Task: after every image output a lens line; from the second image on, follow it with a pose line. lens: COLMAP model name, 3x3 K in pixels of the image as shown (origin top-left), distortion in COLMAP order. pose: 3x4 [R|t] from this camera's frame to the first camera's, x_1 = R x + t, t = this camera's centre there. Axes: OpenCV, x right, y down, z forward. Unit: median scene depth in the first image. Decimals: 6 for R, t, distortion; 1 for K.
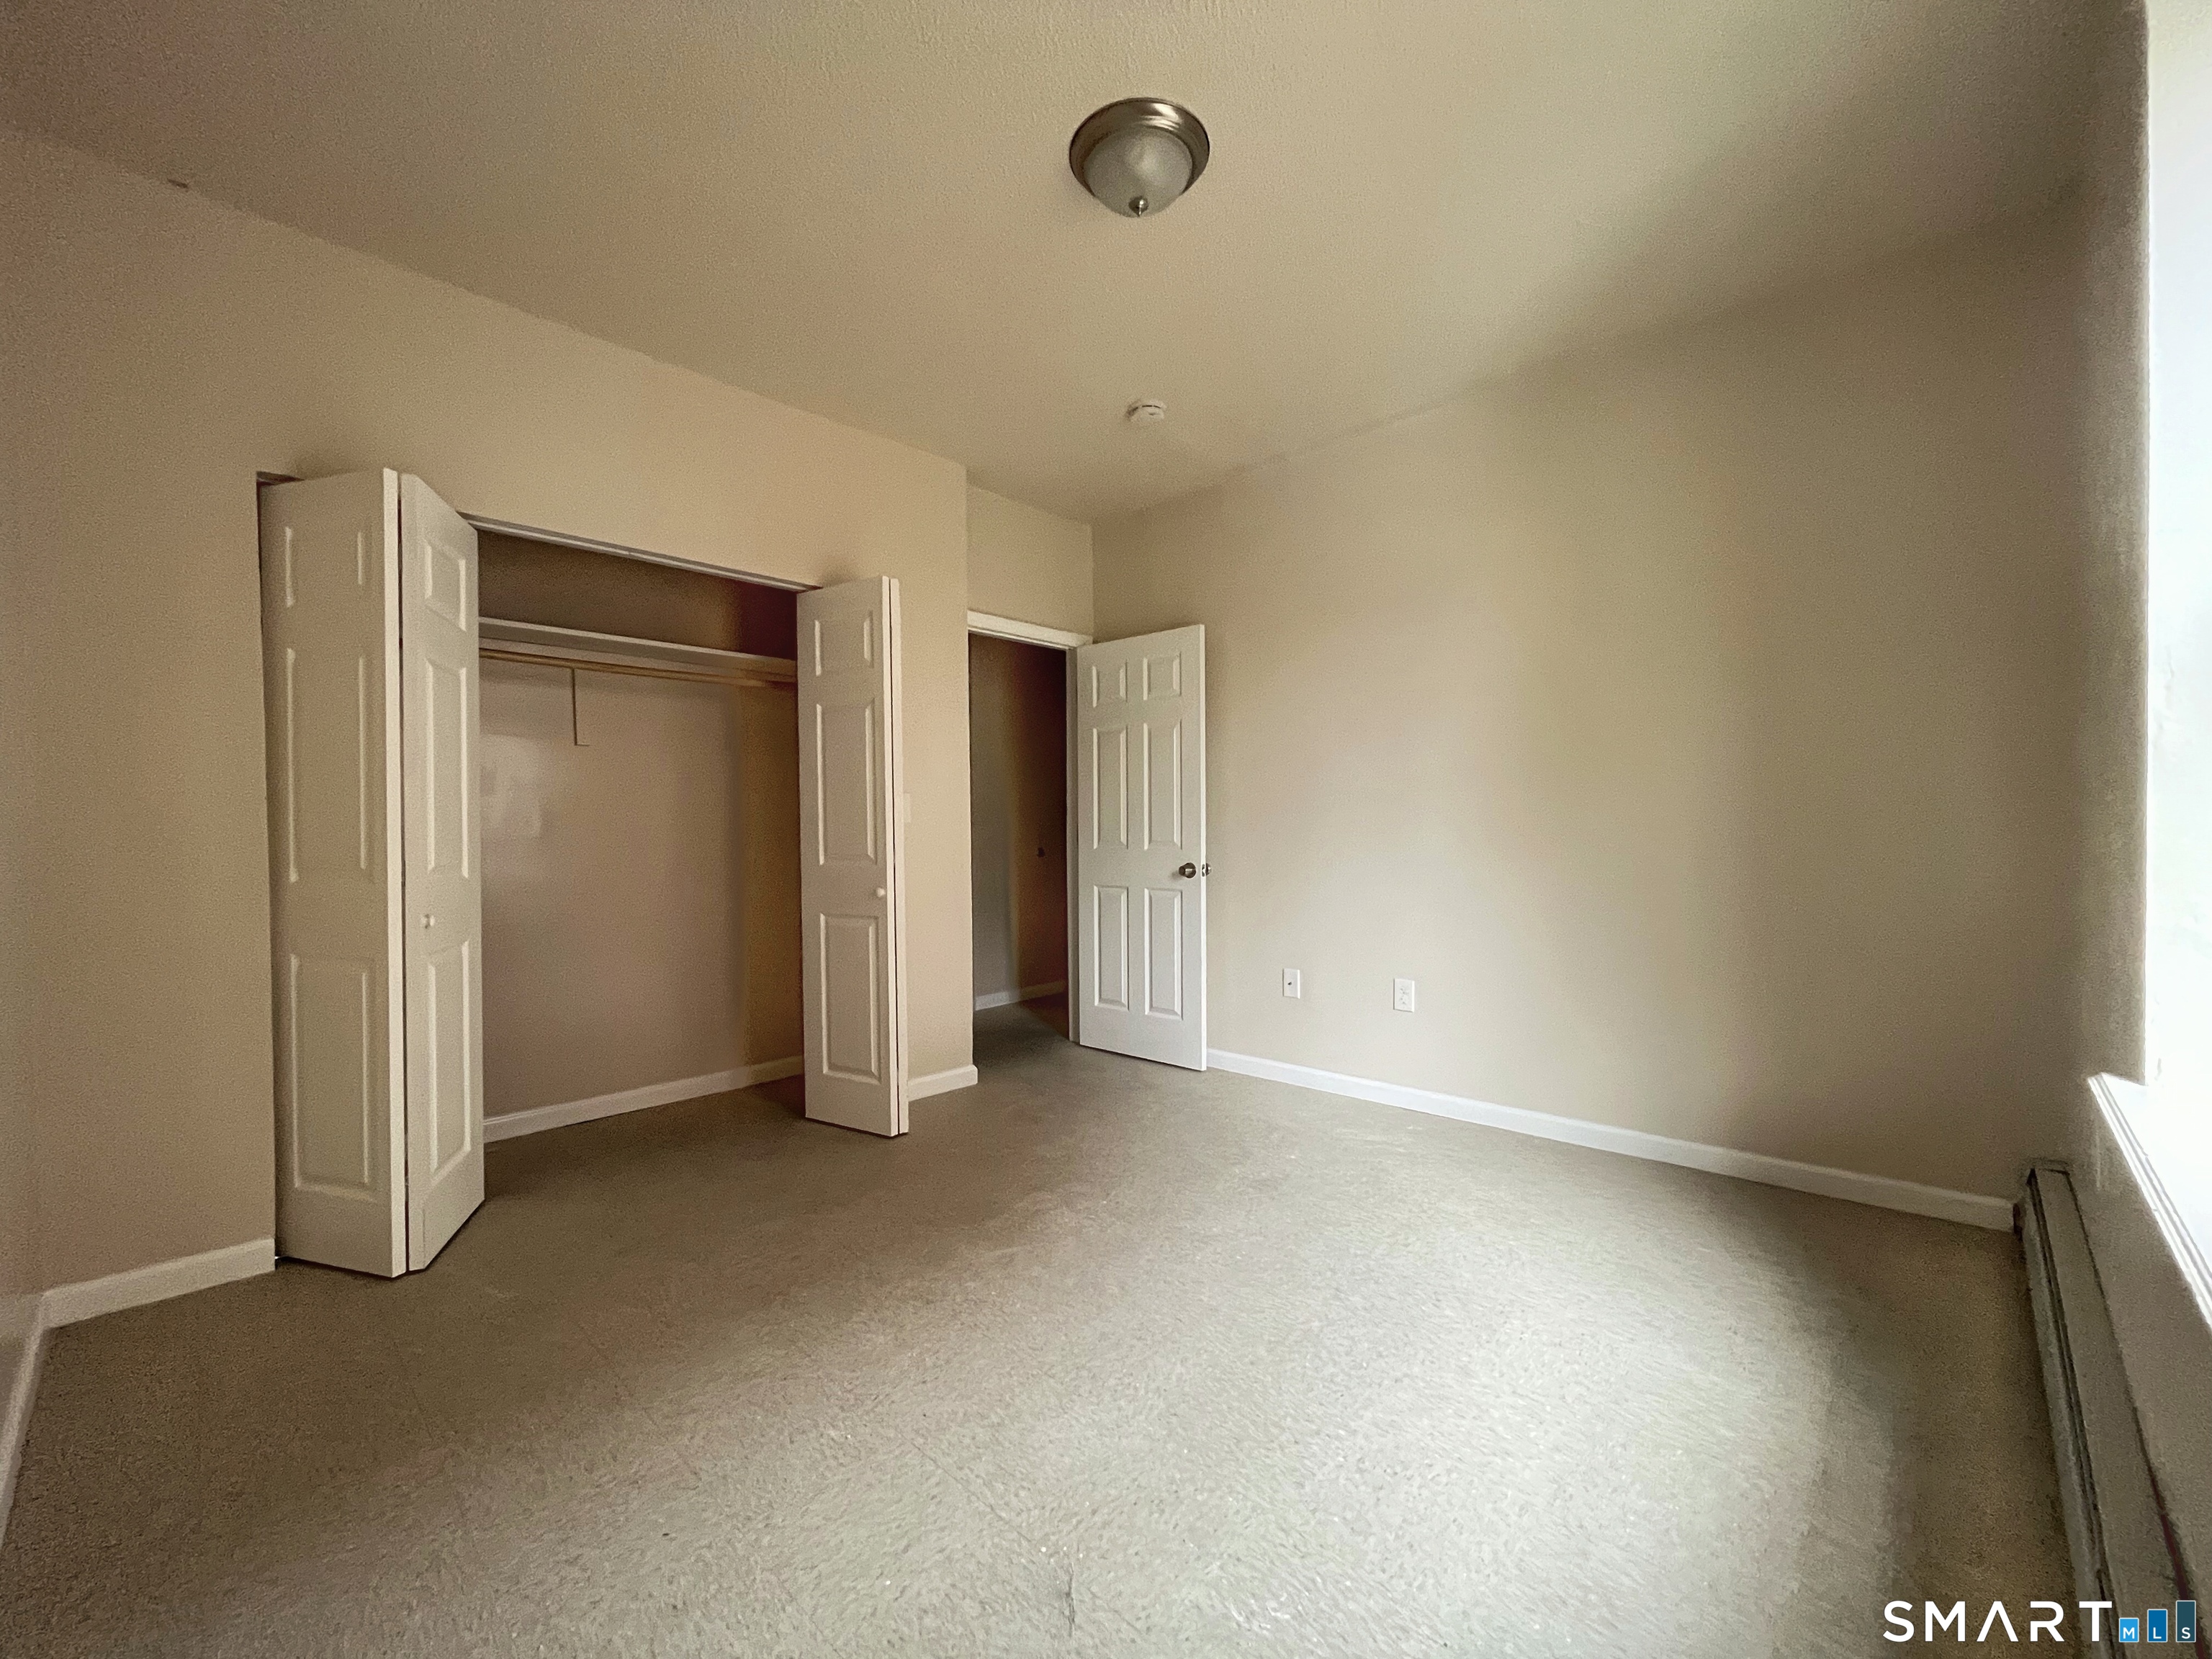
lens RADIAL K [[902.1, 0, 1095.7], [0, 902.1, 831.6], [0, 0, 1]] dist [-0.000708, -0.000566]
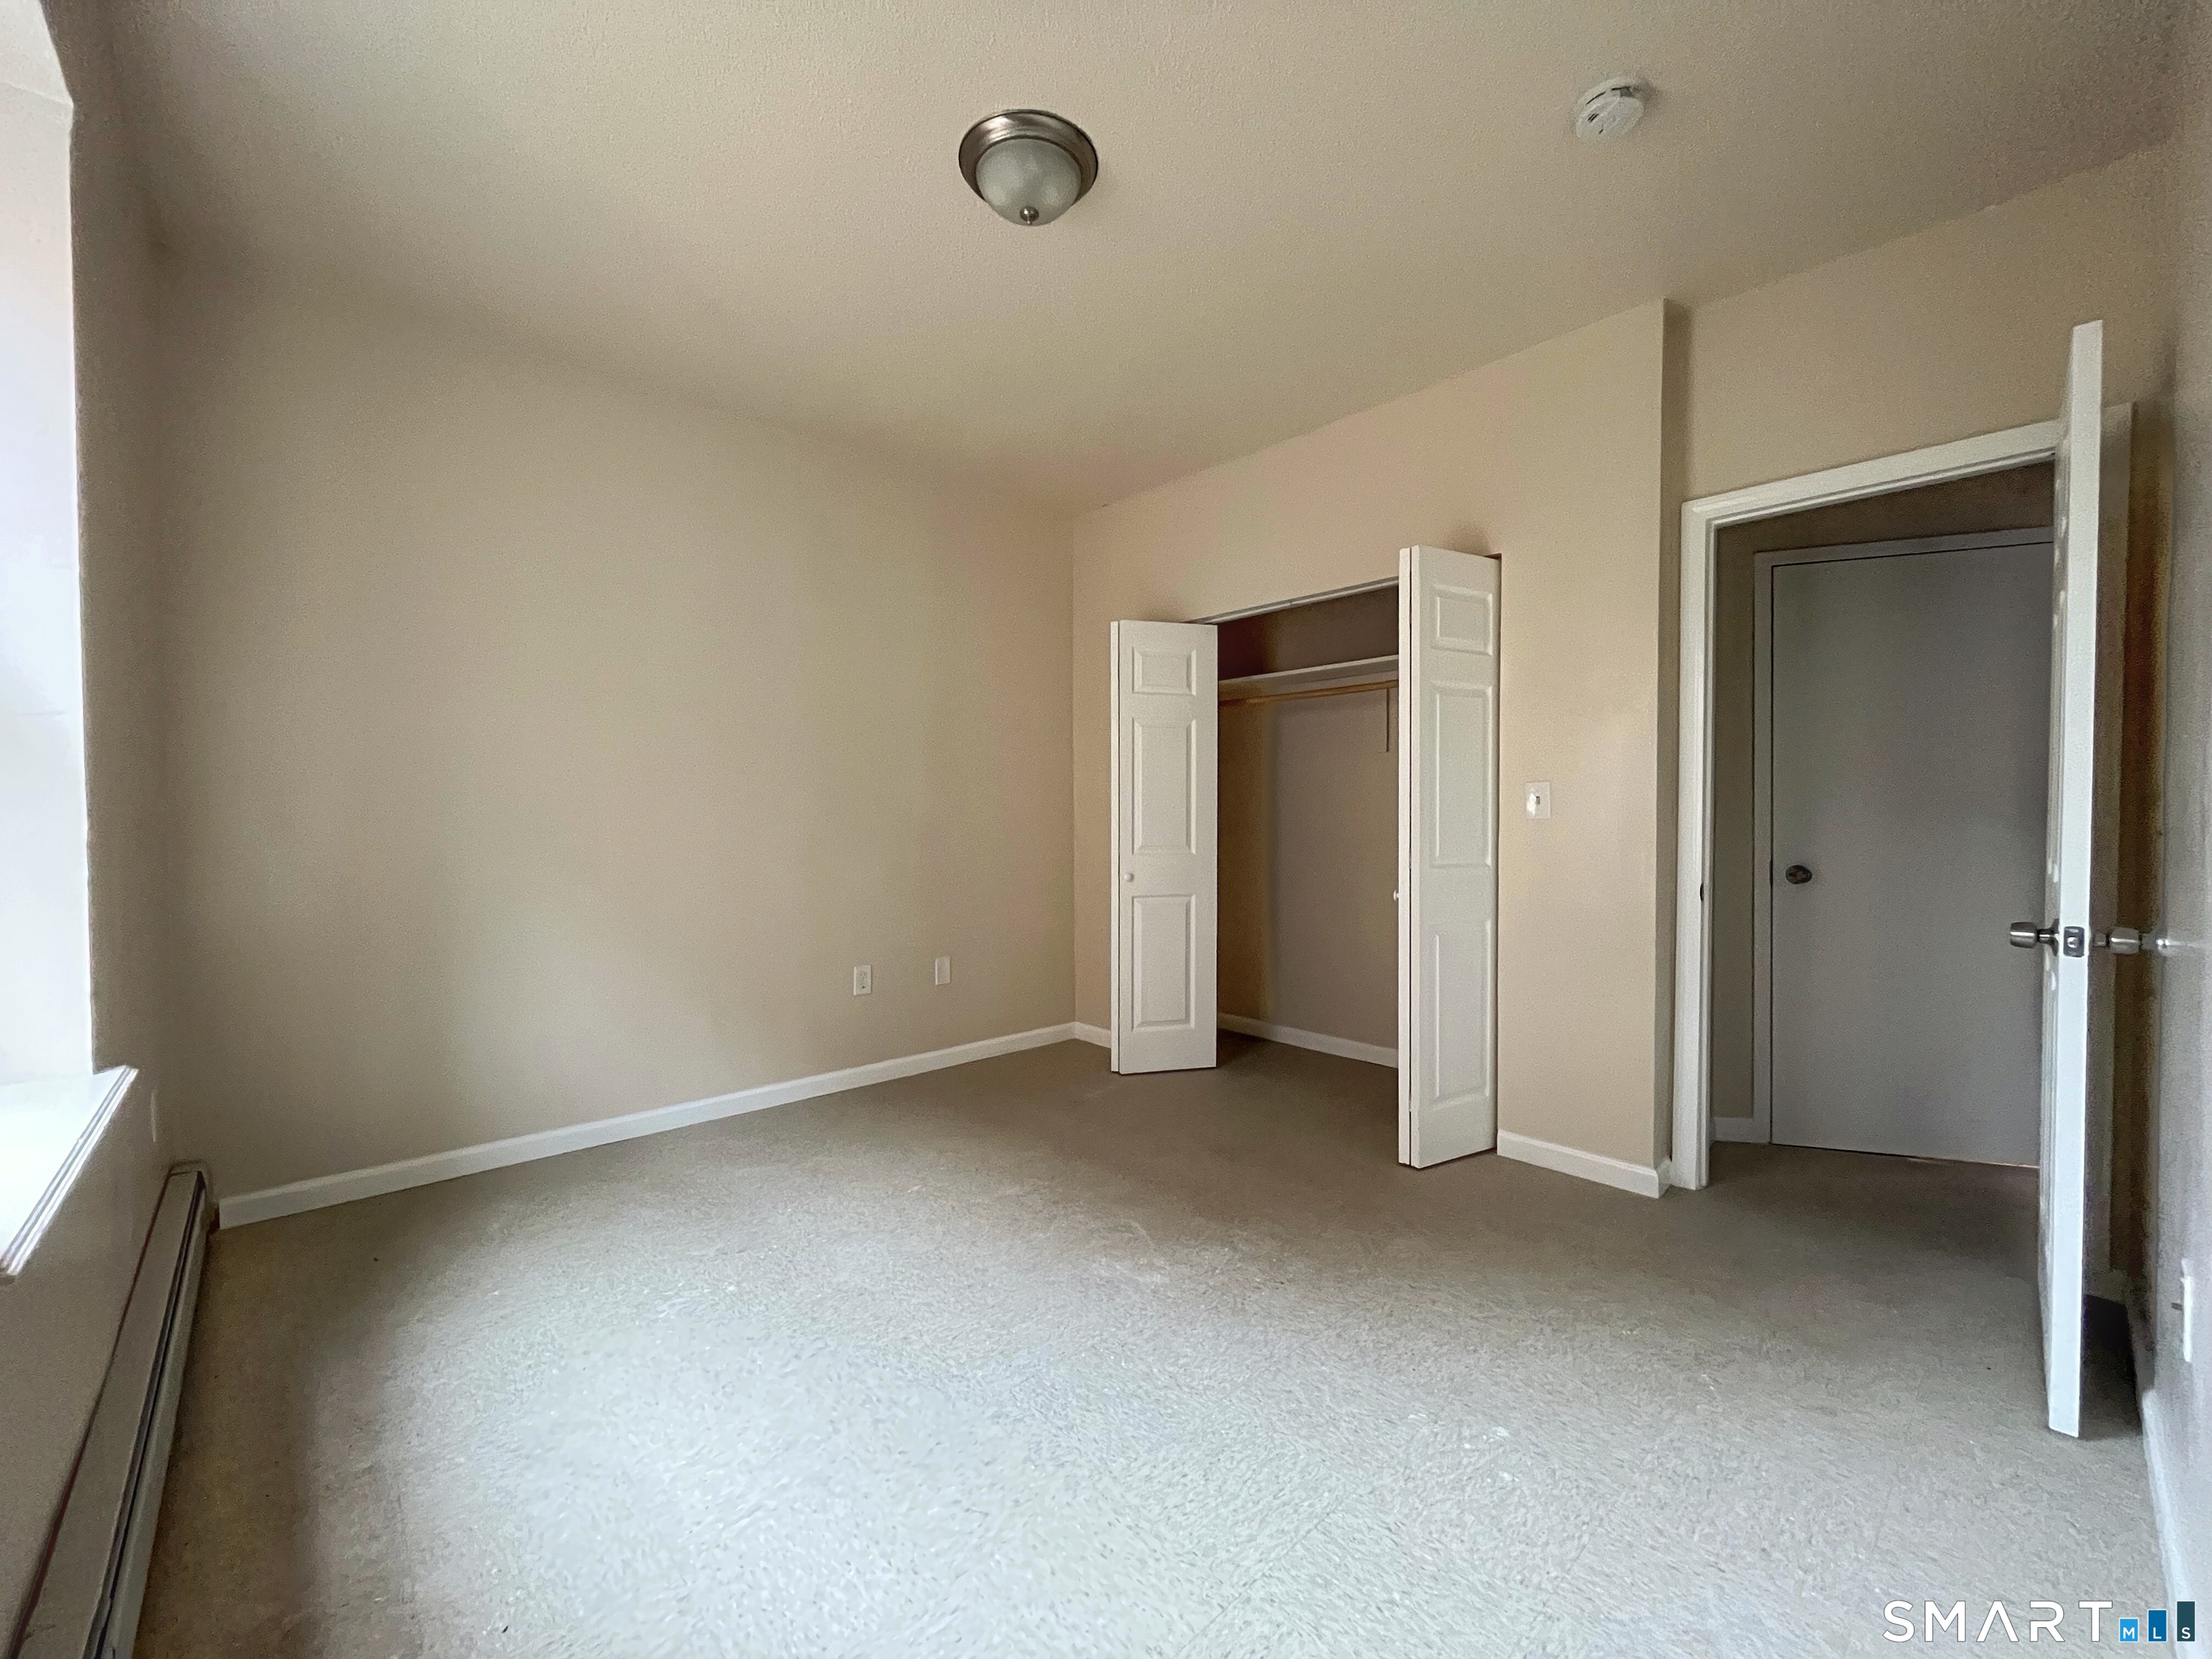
lens RADIAL K [[902.1, 0, 1095.7], [0, 902.1, 831.6], [0, 0, 1]] dist [-0.000708, -0.000566]
pose [[-0.071910, 0.023646, -0.997131, 0.946494], [0.000710, 0.999720, 0.023657, -0.026916], [0.997411, 0.000994, -0.071907, 1.019583]]
